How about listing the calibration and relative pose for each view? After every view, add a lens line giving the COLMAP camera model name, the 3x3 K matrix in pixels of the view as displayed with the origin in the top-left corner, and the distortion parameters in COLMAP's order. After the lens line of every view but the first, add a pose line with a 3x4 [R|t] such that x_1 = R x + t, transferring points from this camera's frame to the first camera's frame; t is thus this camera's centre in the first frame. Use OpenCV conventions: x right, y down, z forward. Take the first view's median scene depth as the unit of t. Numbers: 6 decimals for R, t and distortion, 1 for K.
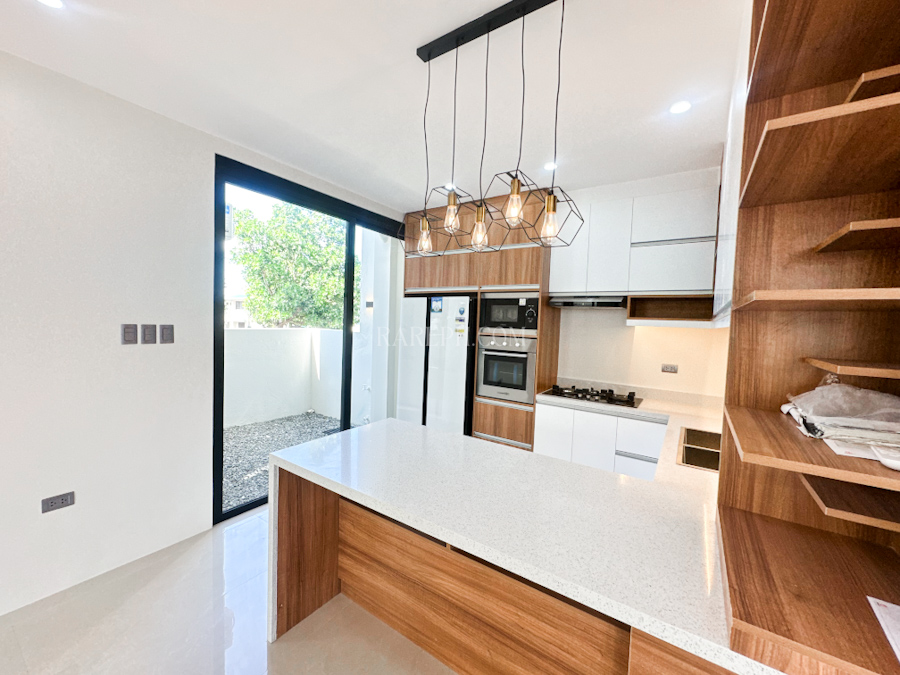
lens RADIAL K [[364.7, 0, 450.2], [0, 364.7, 338.9], [0, 0, 1]] dist [-0.000769, 0.000495]
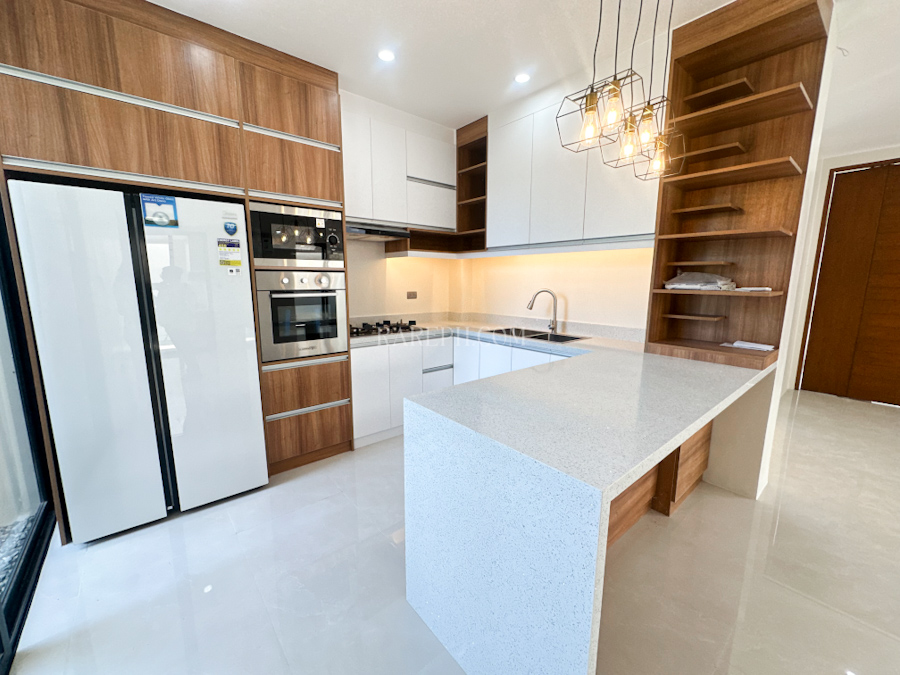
lens RADIAL K [[364.7, 0, 450.2], [0, 364.7, 338.9], [0, 0, 1]] dist [-0.000769, 0.000495]
pose [[0.278293, -0.193621, 0.940778, -0.474178], [0.048715, 0.981056, 0.187500, 0.005135], [-0.959260, -0.006350, 0.282454, 0.513743]]
